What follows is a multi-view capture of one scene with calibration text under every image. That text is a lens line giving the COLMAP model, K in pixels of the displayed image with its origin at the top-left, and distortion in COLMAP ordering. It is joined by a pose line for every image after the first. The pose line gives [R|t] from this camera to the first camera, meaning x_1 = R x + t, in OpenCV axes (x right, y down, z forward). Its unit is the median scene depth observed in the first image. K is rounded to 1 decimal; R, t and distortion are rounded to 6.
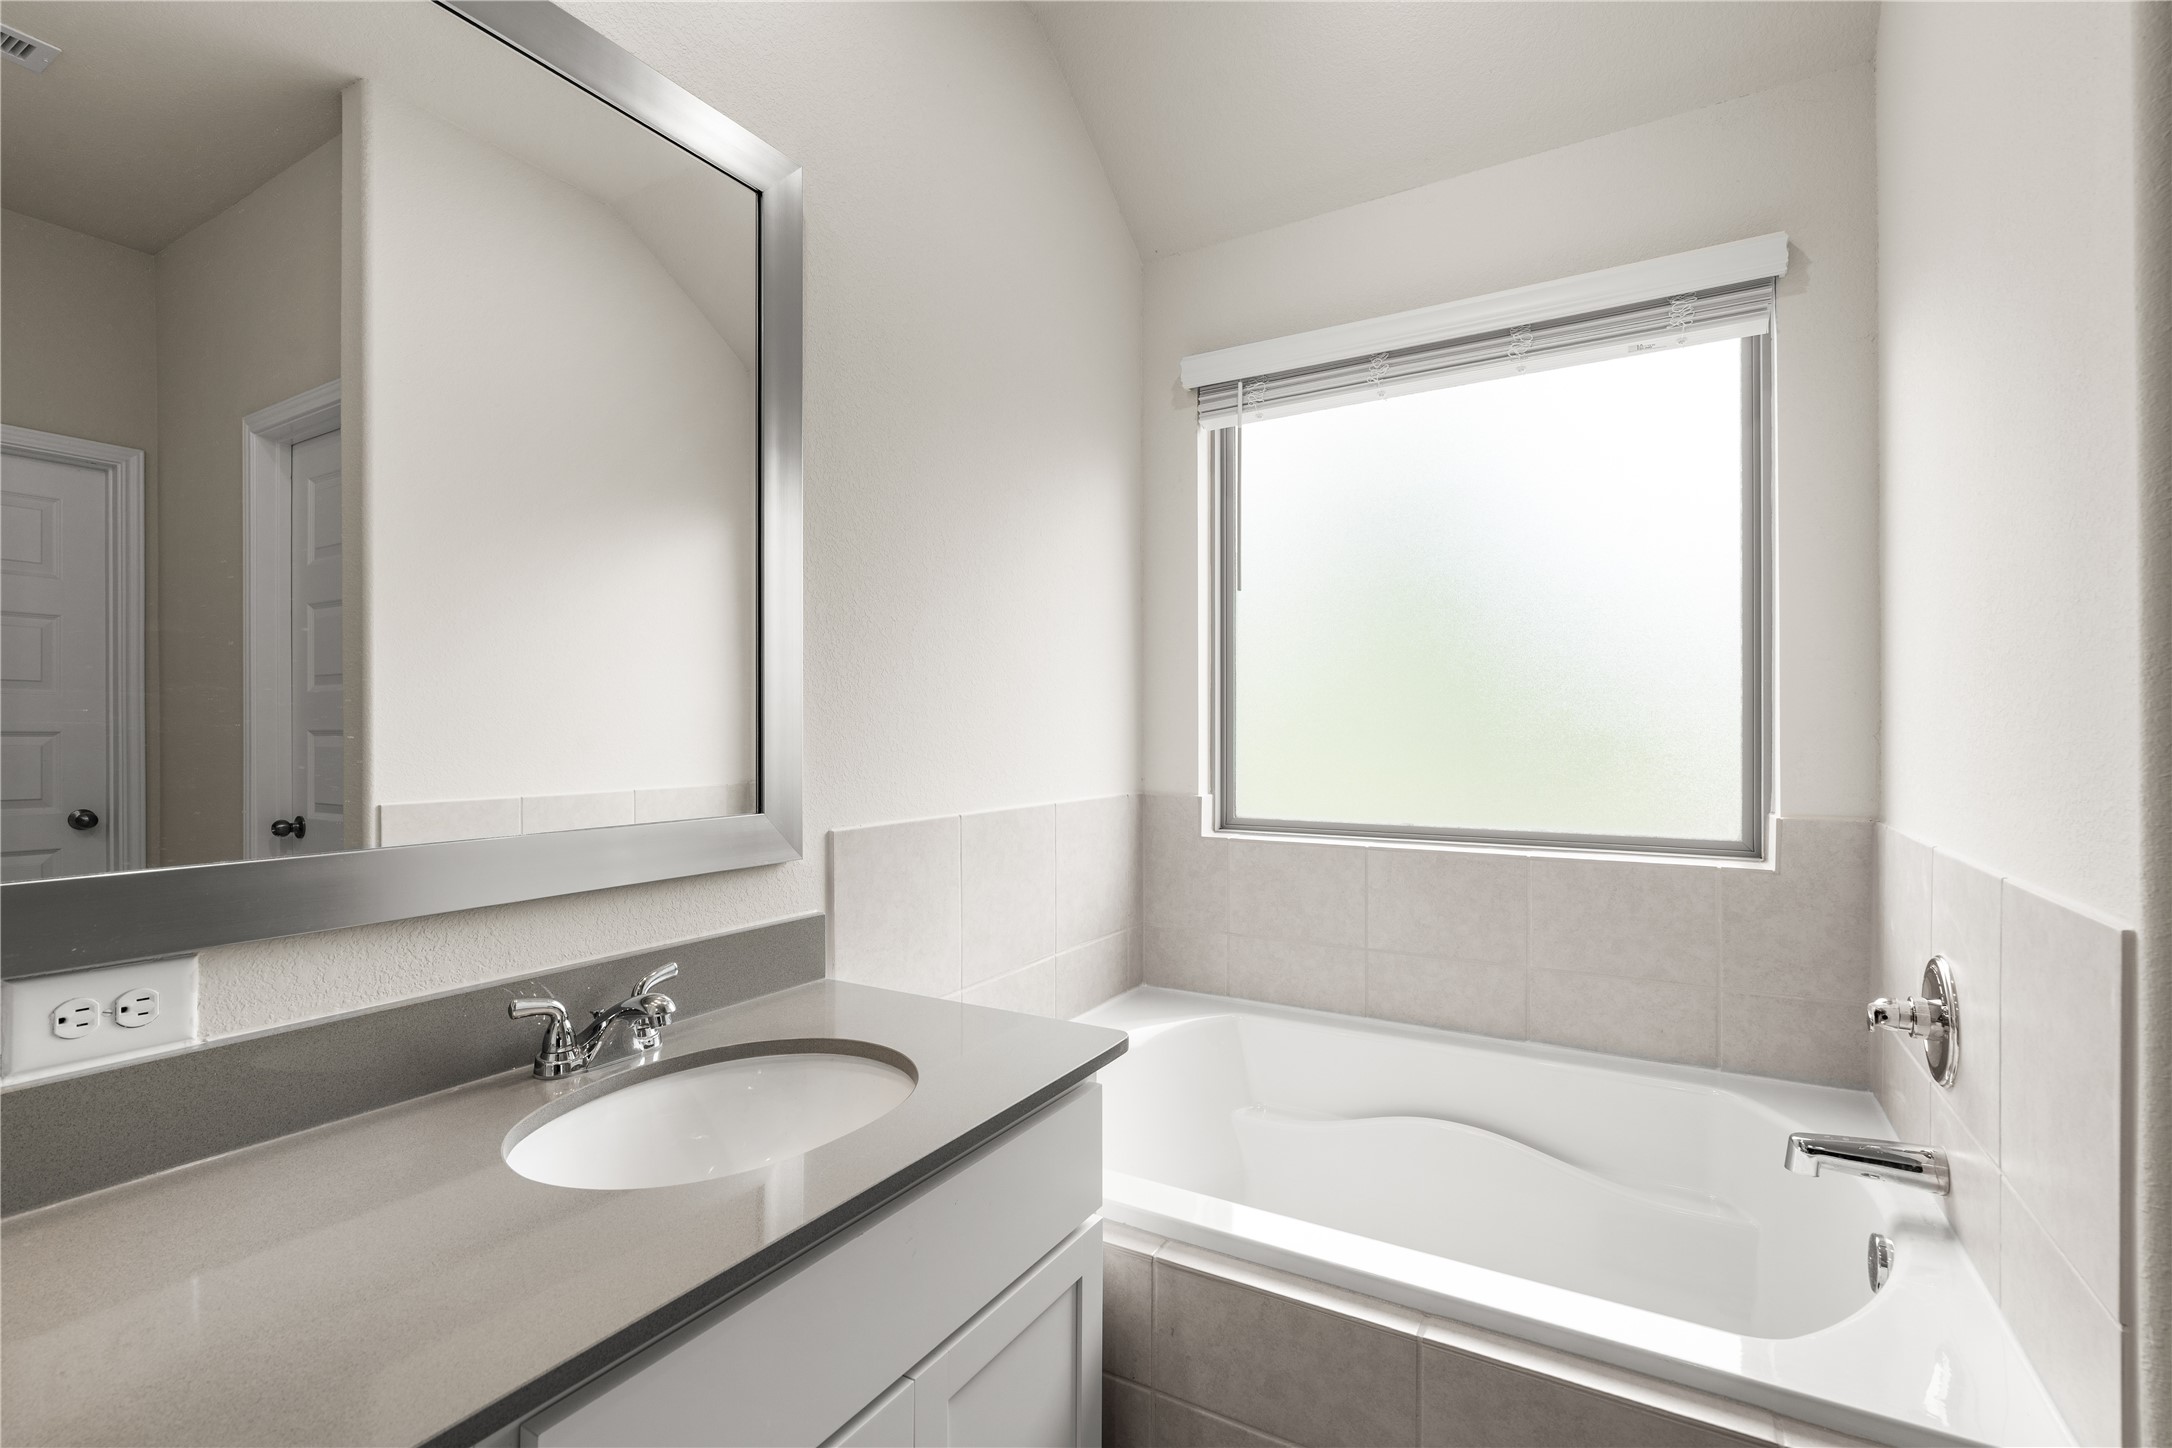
lens RADIAL K [[976.9, 0, 1074.4], [0, 976.9, 730.4], [0, 0, 1]] dist [-0.007581, 0.002603]
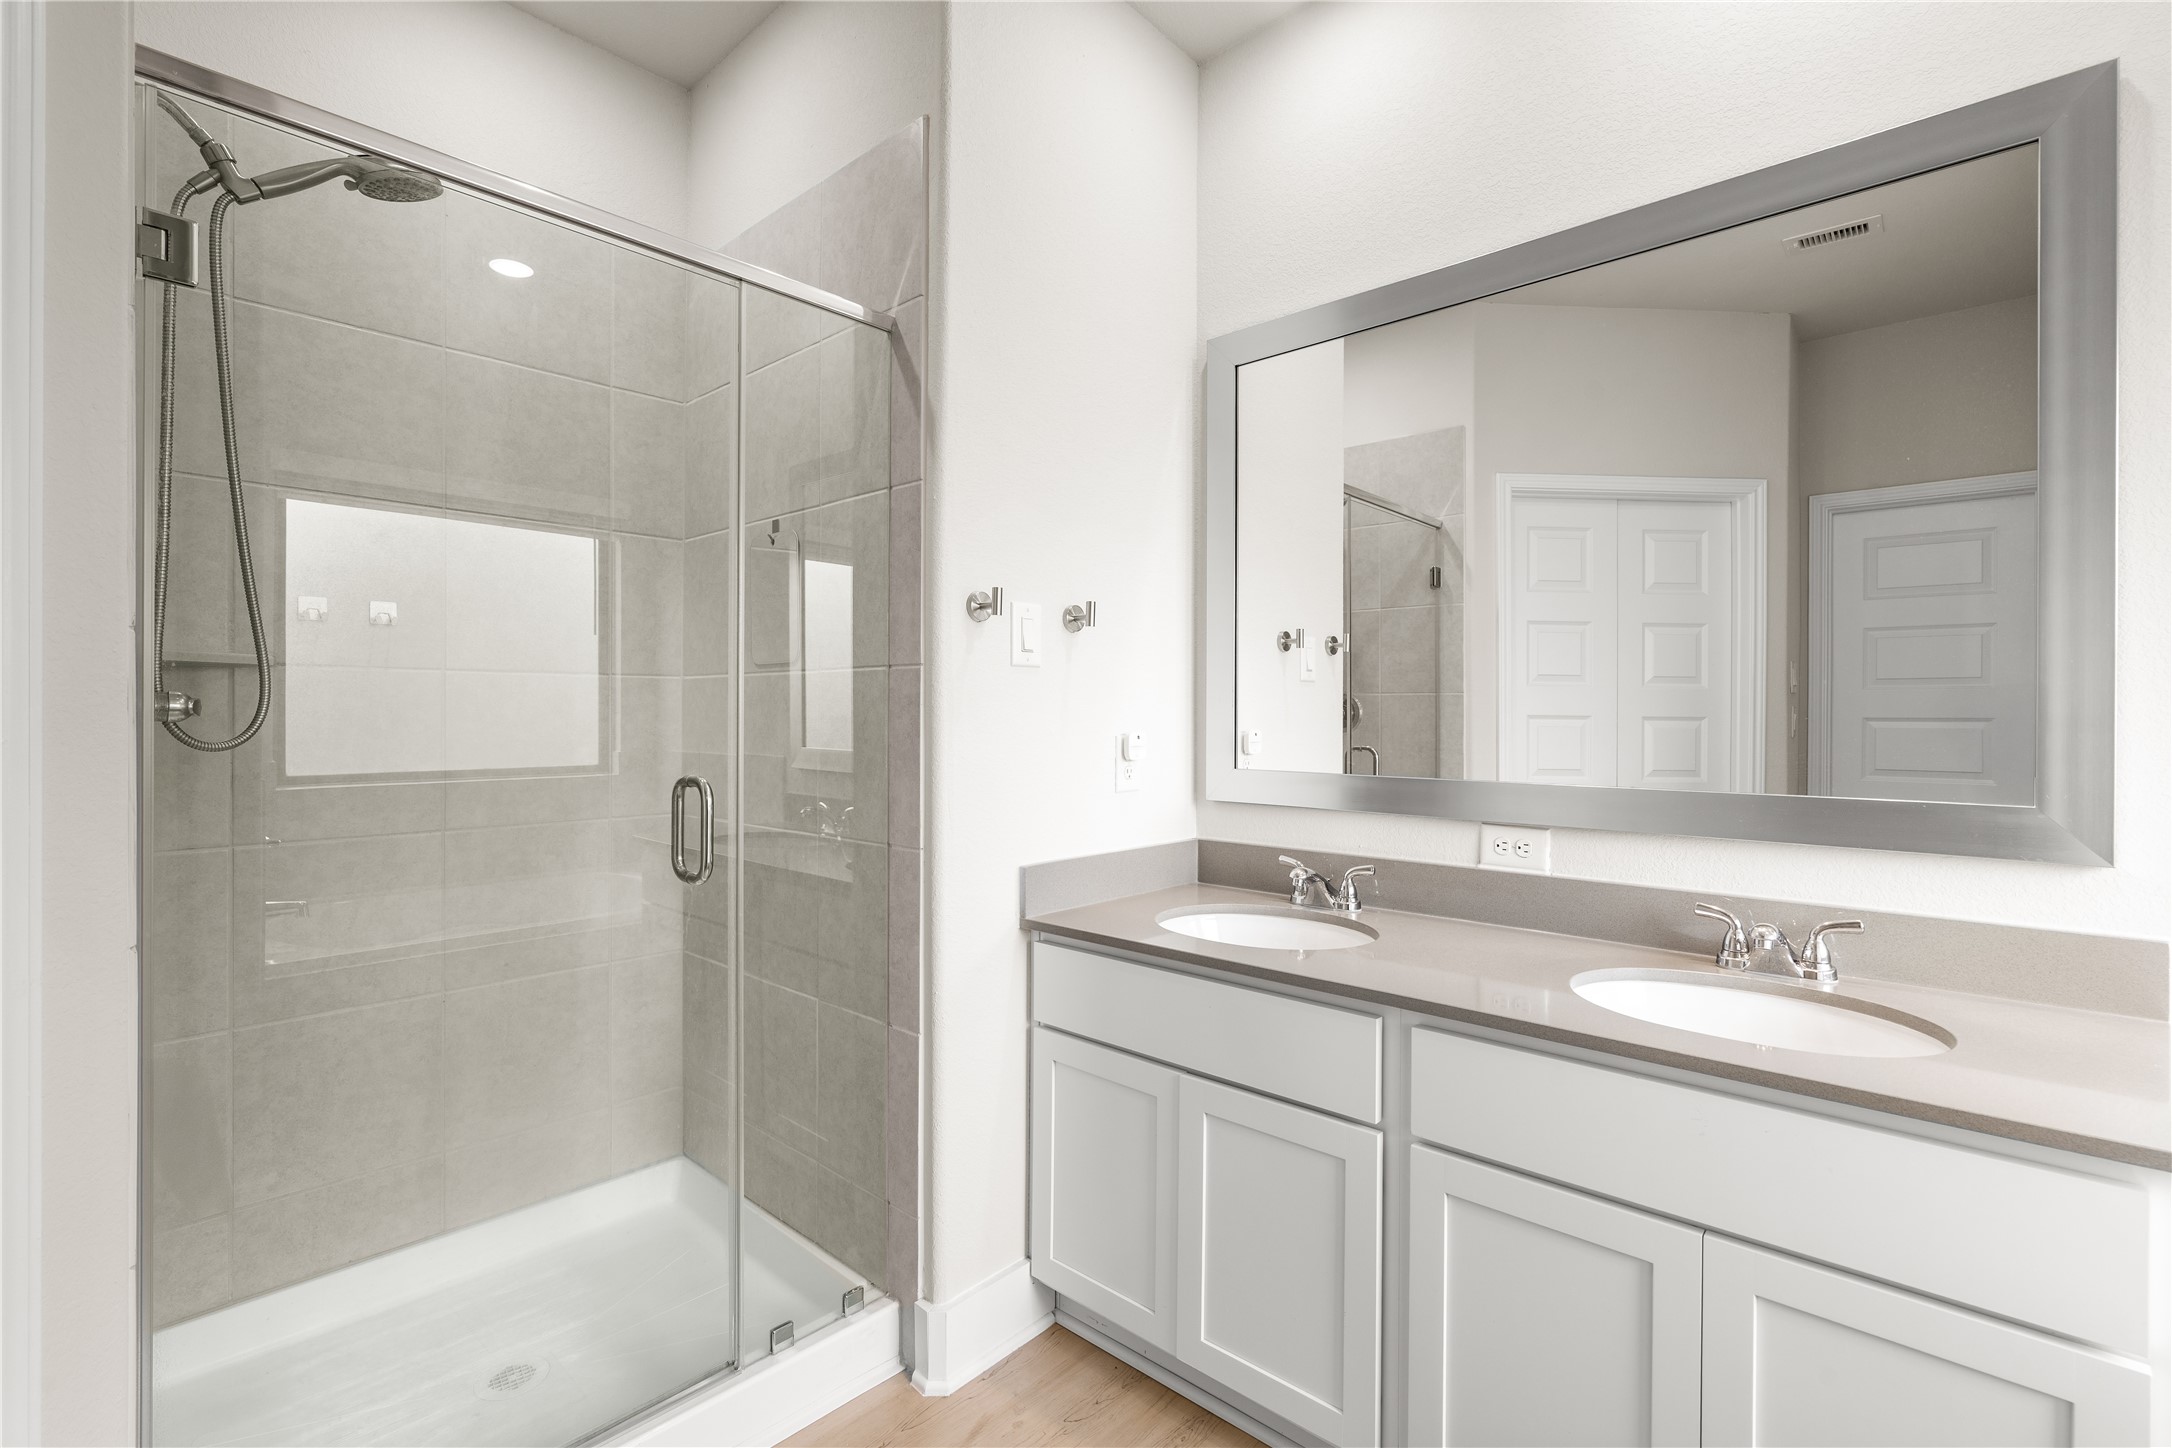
lens RADIAL K [[976.9, 0, 1082.2], [0, 976.9, 717.3], [0, 0, 1]] dist [-0.007581, 0.002603]
pose [[-0.205325, 0.000608, -0.978694, 0.518764], [-0.003618, 0.999993, 0.001381, 0.001556], [0.978687, 0.003824, -0.205321, 0.201311]]
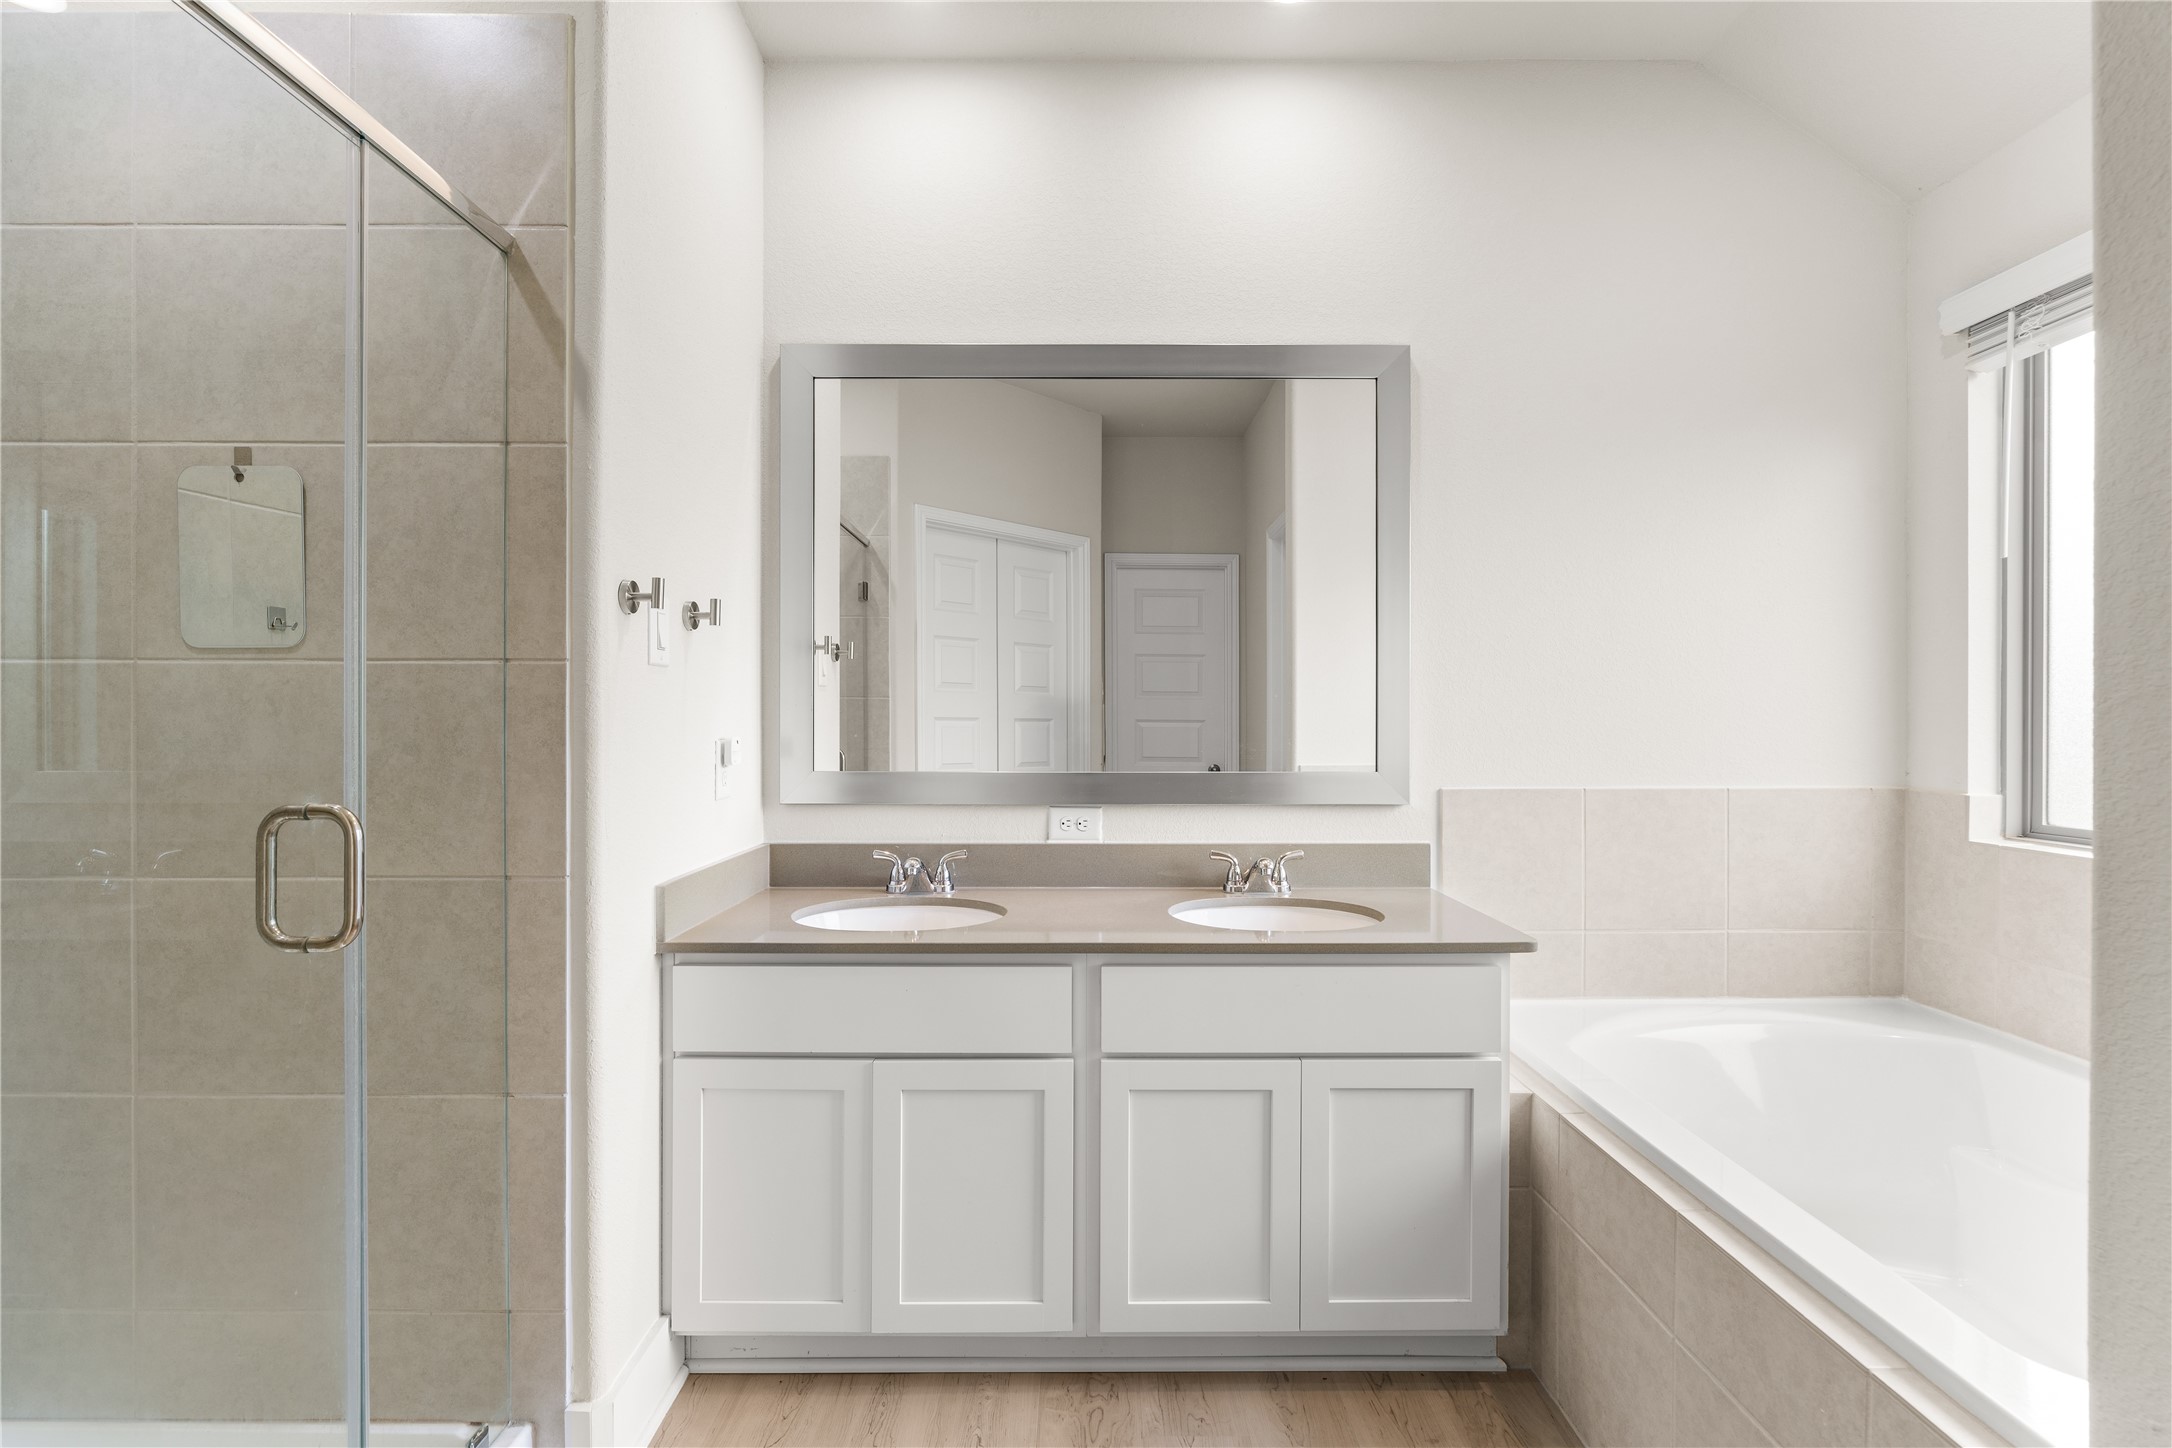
lens RADIAL K [[976.9, 0, 1087.6], [0, 976.9, 722.6], [0, 0, 1]] dist [-0.007581, 0.002603]
pose [[0.511922, 0.003283, -0.859026, 0.533131], [-0.001217, 0.999994, 0.003097, 0.000982], [0.859031, -0.000540, 0.511923, -0.140692]]
